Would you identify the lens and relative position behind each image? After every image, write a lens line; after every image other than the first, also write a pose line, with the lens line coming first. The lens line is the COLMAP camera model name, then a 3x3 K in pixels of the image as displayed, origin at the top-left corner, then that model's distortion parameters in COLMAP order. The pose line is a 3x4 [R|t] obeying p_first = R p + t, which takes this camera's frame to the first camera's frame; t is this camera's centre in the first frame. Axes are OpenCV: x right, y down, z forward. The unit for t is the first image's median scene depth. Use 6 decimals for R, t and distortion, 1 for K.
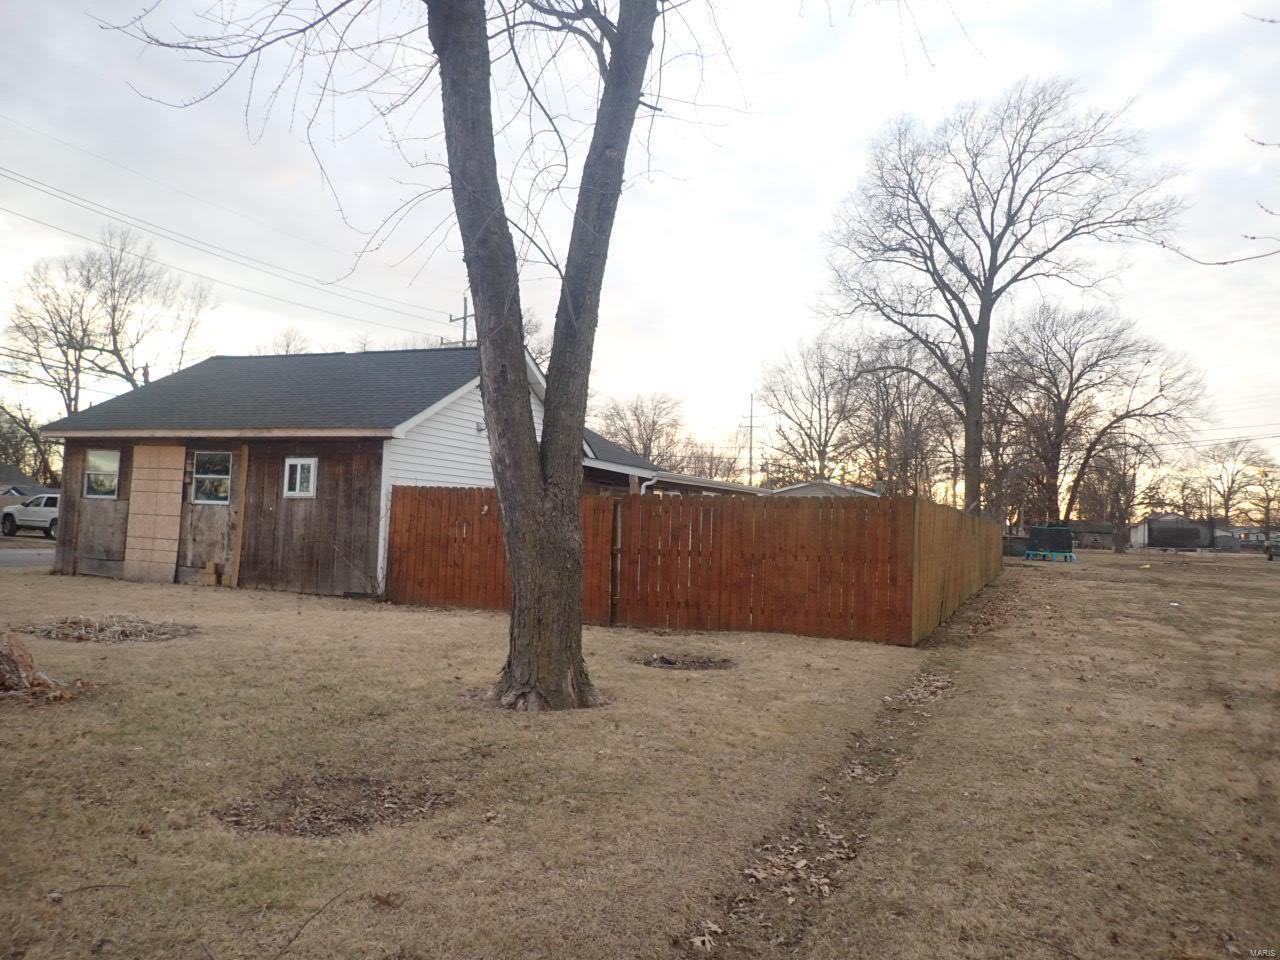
lens RADIAL K [[952.2, 0, 640.7], [0, 952.2, 473.9], [0, 0, 1]] dist [0.004429, 0.002268]
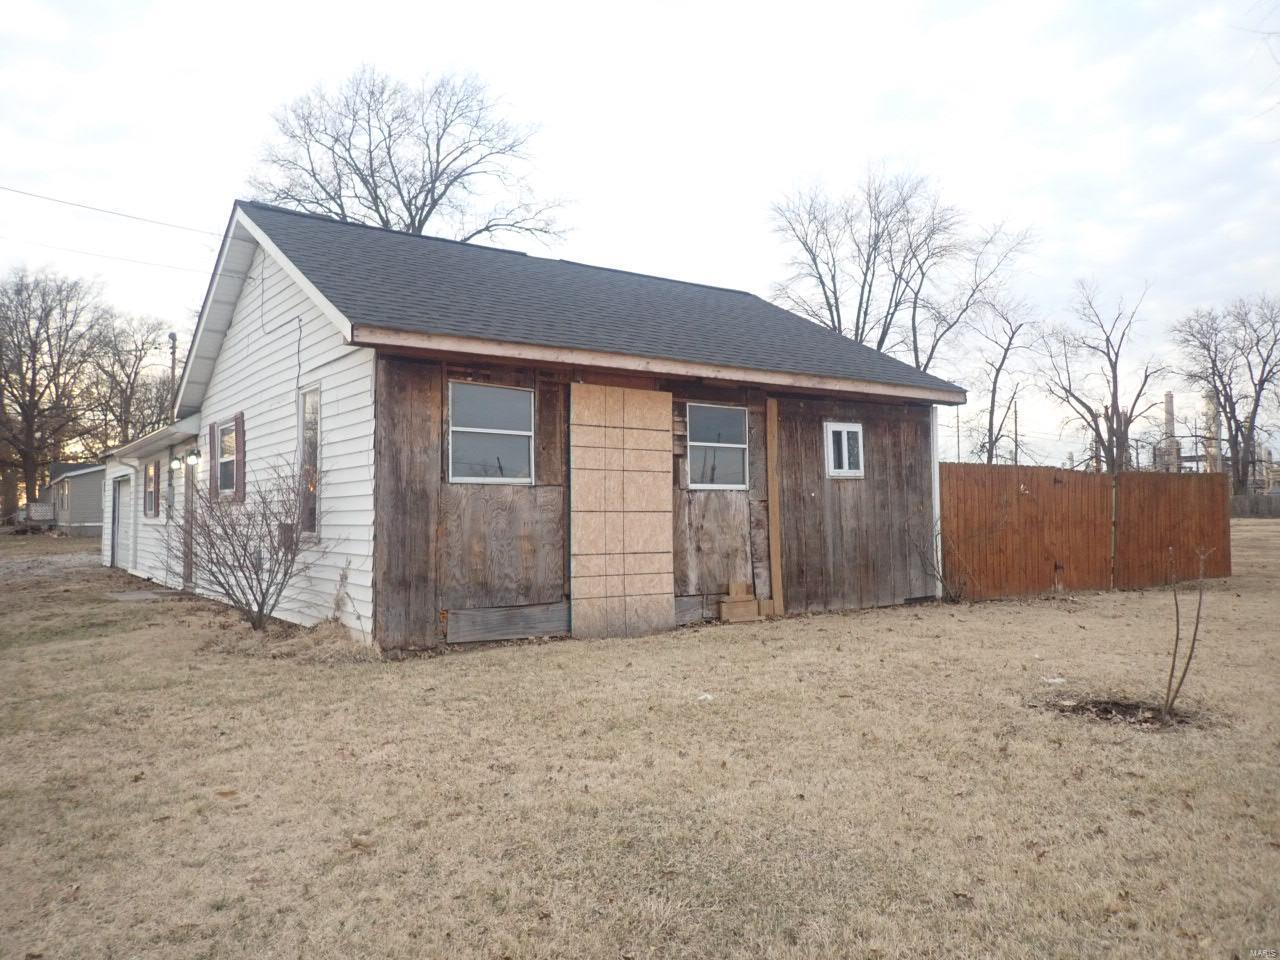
lens RADIAL K [[952.2, 0, 638.8], [0, 952.2, 483.5], [0, 0, 1]] dist [0.004429, 0.002268]
pose [[0.530246, -0.009062, 0.847795, -1.013526], [-0.007756, 0.999849, 0.015538, 0.018685], [-0.847808, -0.014815, 0.530096, 0.726836]]
